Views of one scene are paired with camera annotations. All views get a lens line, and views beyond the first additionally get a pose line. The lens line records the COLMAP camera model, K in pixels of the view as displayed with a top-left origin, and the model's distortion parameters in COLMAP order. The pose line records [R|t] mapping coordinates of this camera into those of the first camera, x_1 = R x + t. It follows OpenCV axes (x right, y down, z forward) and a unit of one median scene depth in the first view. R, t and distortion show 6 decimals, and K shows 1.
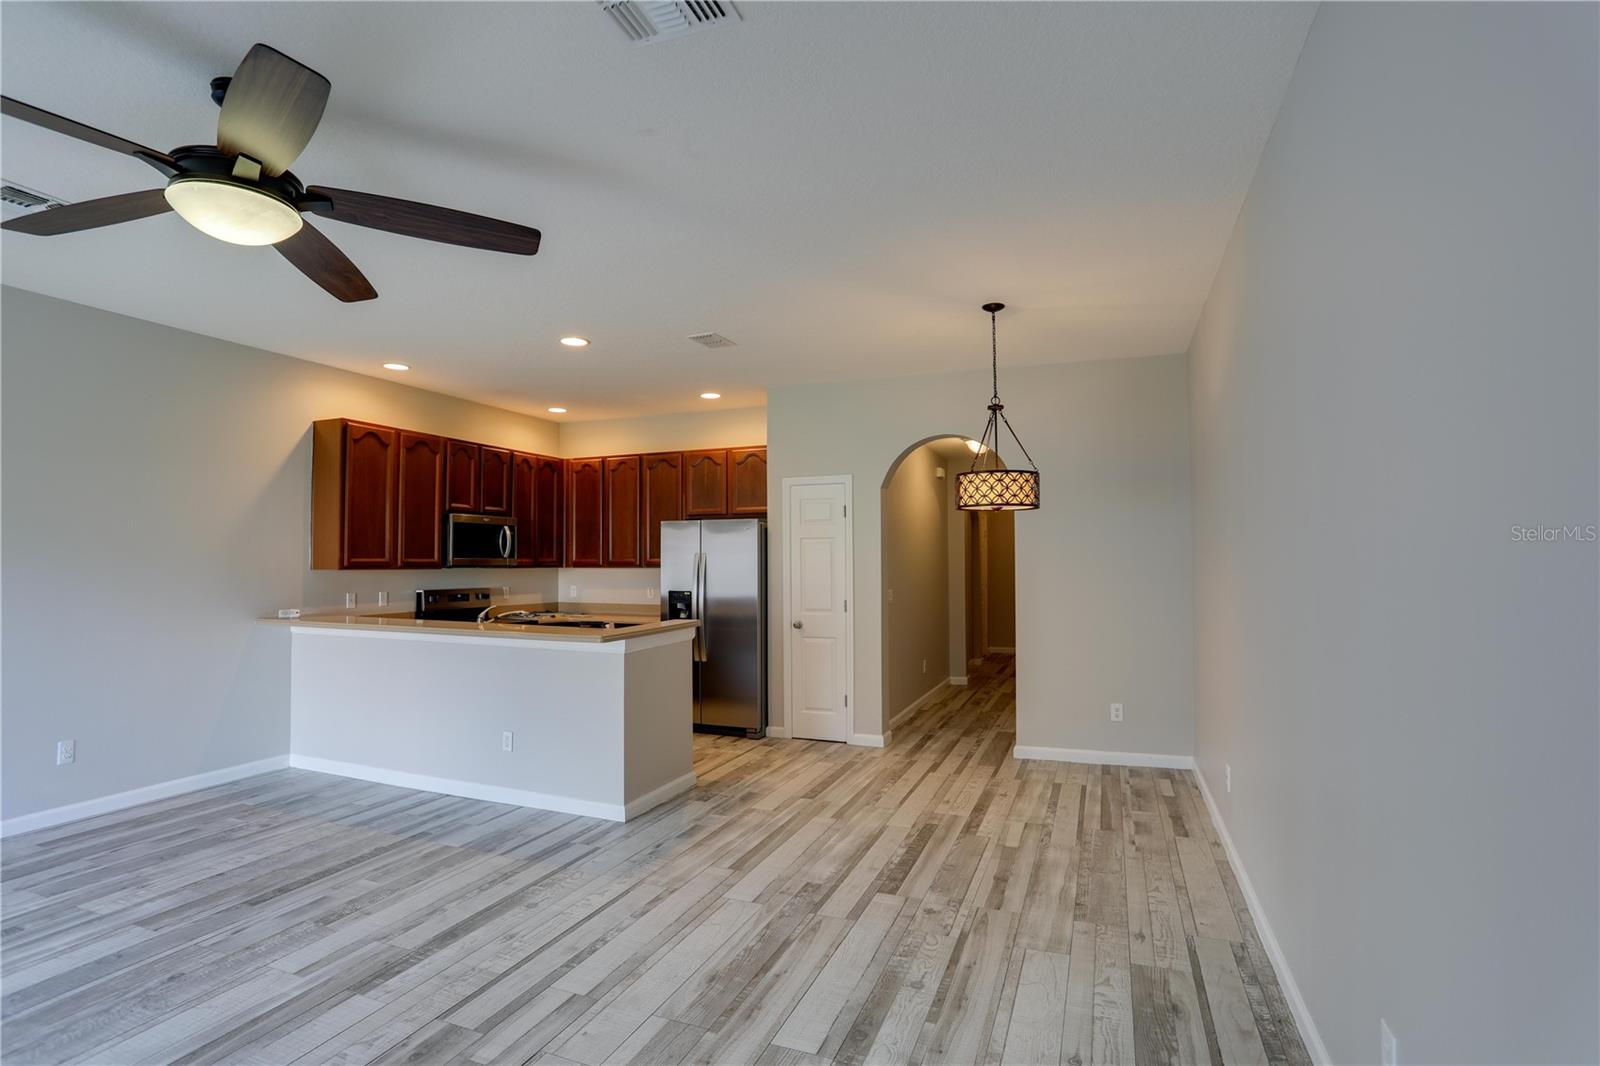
lens RADIAL K [[778.5, 0, 800.0], [0, 778.5, 533.0], [0, 0, 1]] dist [-0.075307, 0.032013]
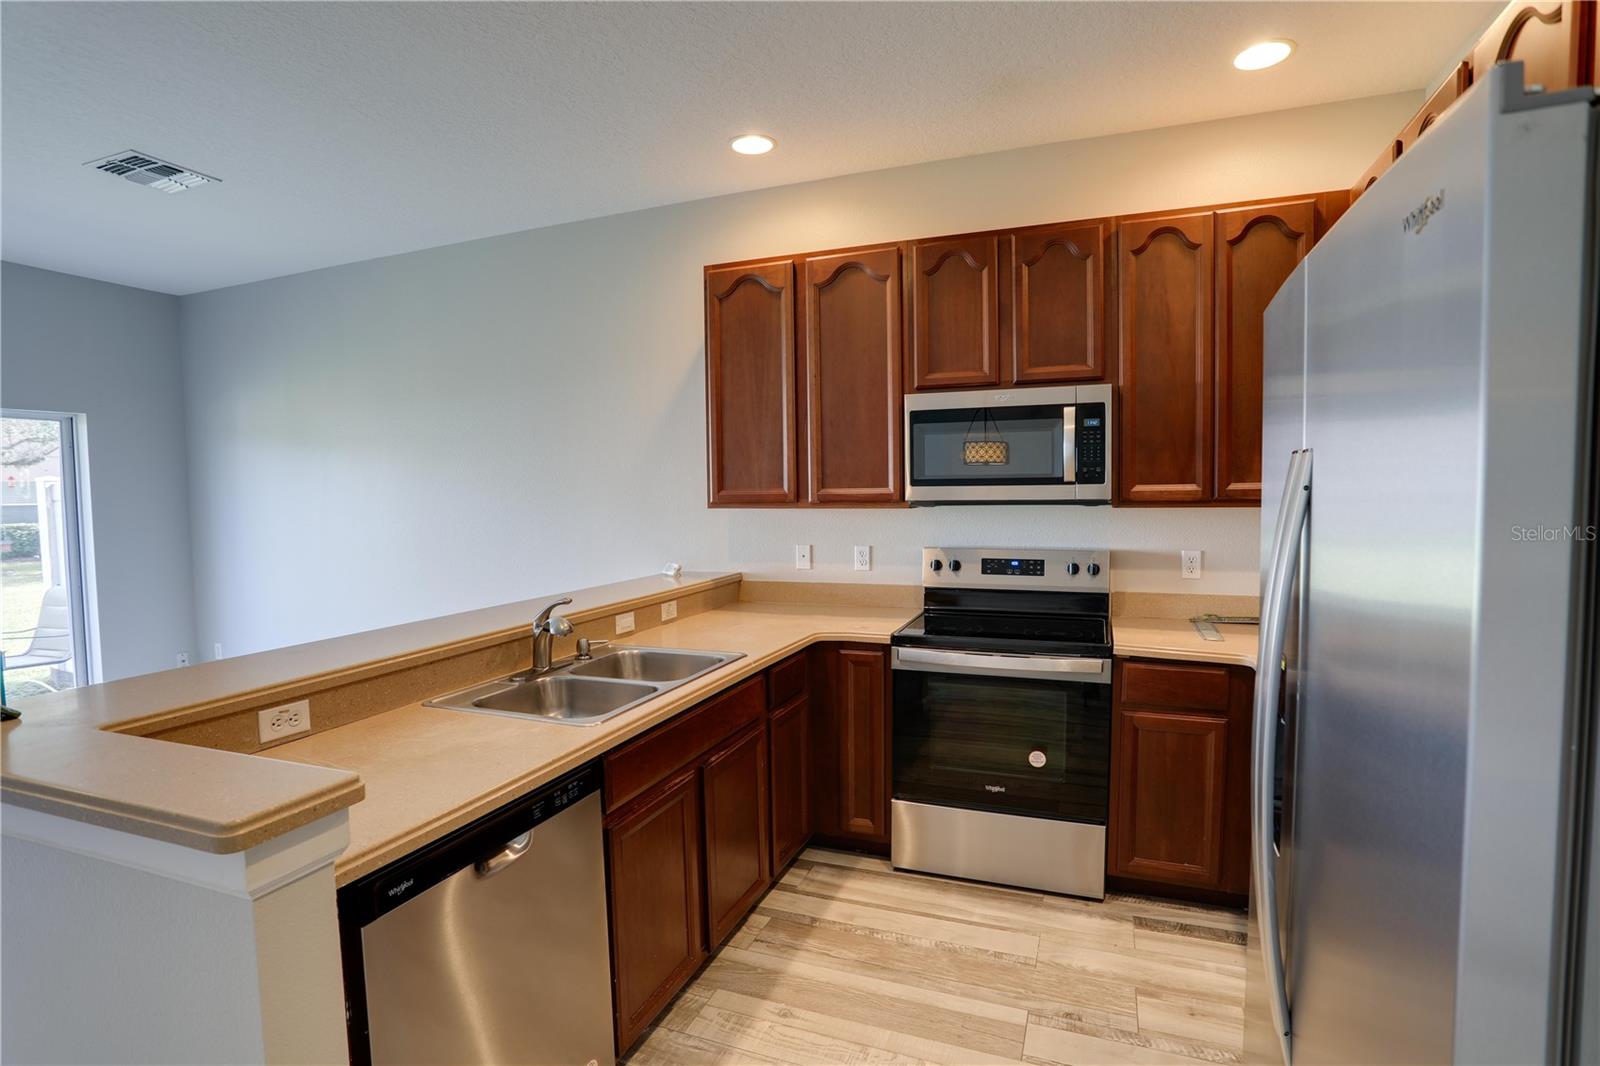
lens RADIAL K [[778.5, 0, 800.0], [0, 778.5, 533.0], [0, 0, 1]] dist [-0.075307, 0.032013]
pose [[0.010652, 0.054985, -0.998430, 0.064782], [0.047361, 0.997339, 0.055430, 0.050981], [0.998821, -0.047877, 0.008019, 1.476346]]
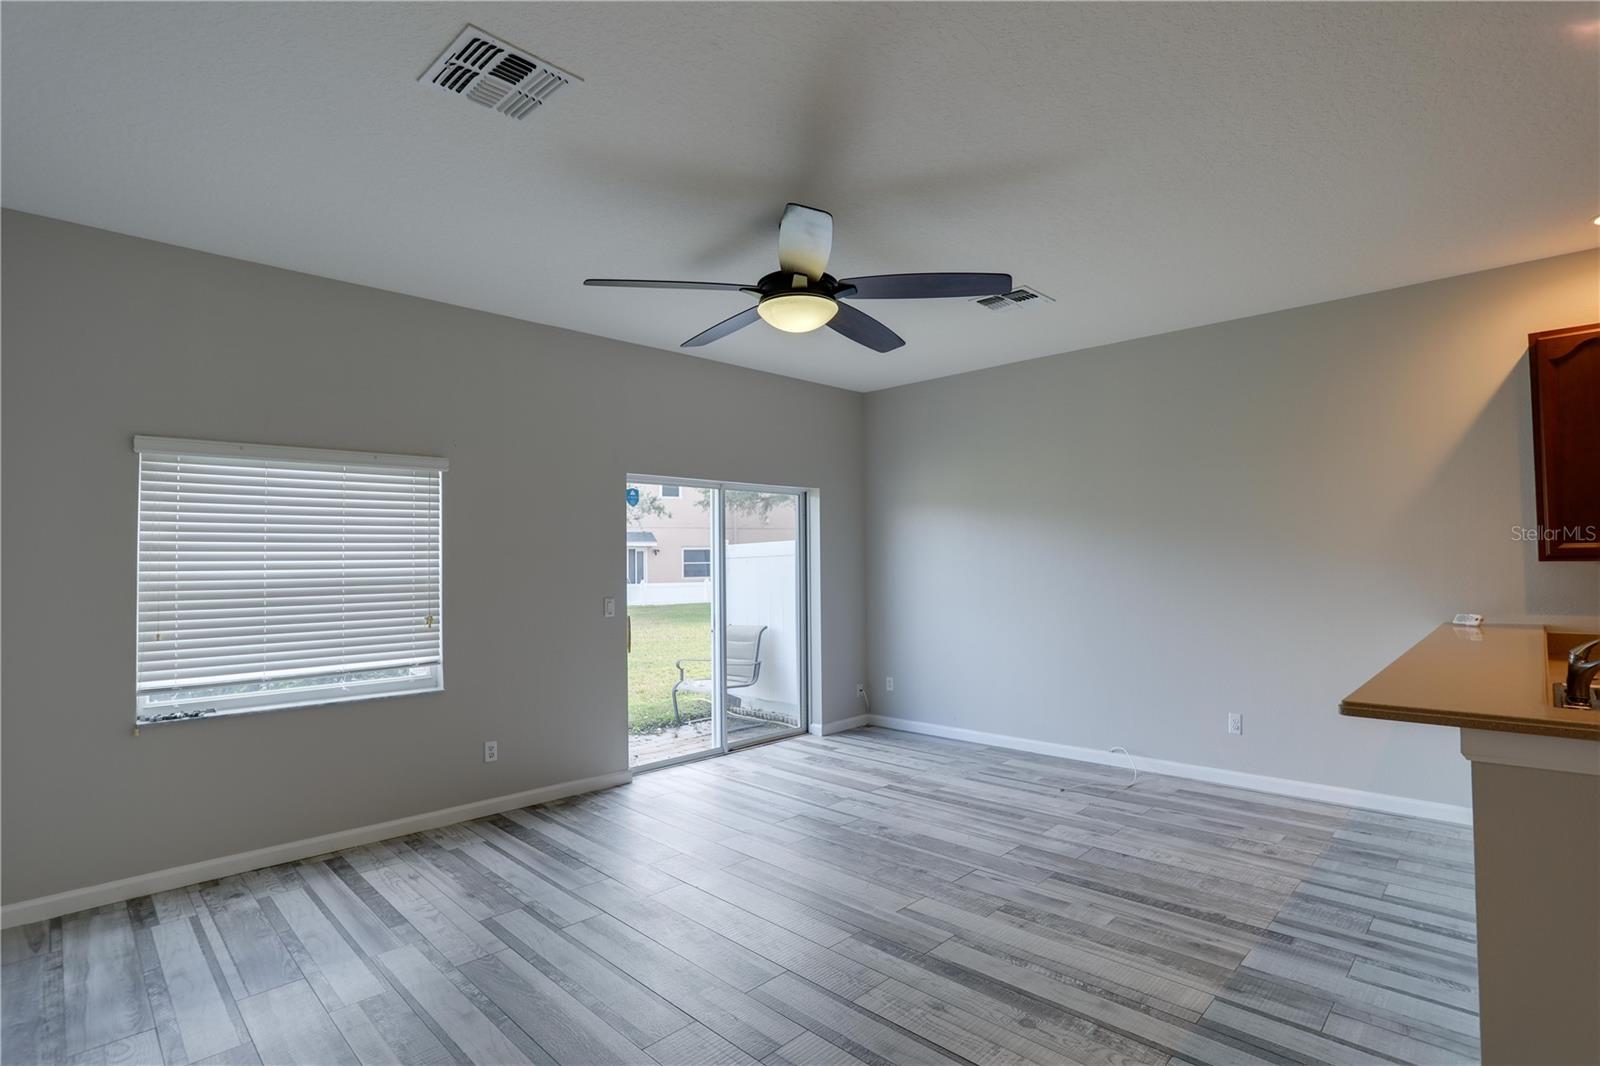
lens RADIAL K [[778.5, 0, 800.0], [0, 778.5, 533.0], [0, 0, 1]] dist [-0.075307, 0.032013]
pose [[-0.388812, -0.024077, -0.921002, 0.340527], [0.045645, 0.997928, -0.045357, 0.033409], [0.920186, -0.059674, -0.386908, 0.908181]]
